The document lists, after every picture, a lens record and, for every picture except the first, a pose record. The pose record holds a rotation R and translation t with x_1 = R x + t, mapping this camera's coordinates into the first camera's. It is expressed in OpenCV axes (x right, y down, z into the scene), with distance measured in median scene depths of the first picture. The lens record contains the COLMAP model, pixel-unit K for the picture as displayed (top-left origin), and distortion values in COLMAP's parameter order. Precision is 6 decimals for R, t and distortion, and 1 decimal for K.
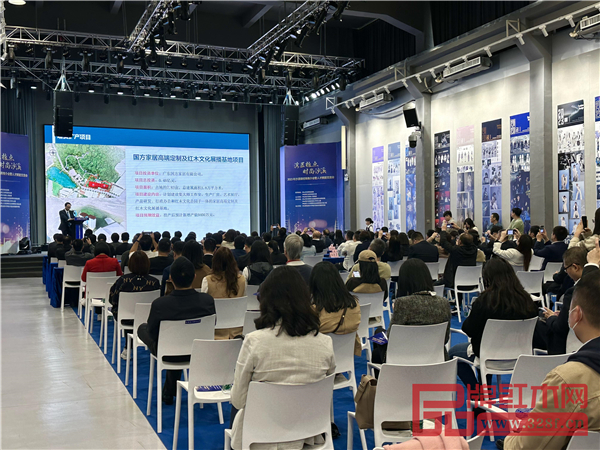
lens RADIAL K [[692.5, 0, 300.3], [0, 692.5, 225.8], [0, 0, 1]] dist [0.138614, 0.000000]
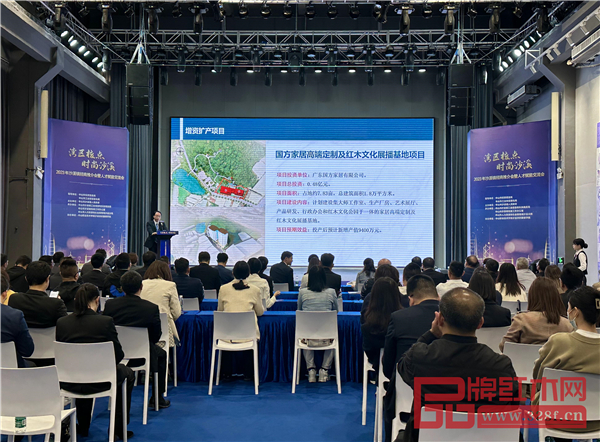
lens RADIAL K [[740.4, 0, 298.7], [0, 740.4, 218.1], [0, 0, 1]] dist [0.121501, 0.000000]
pose [[0.917206, 0.006883, -0.398353, 0.114662], [-0.020732, 0.999321, -0.030467, -0.003308], [0.397873, 0.036203, 0.916726, 0.264875]]
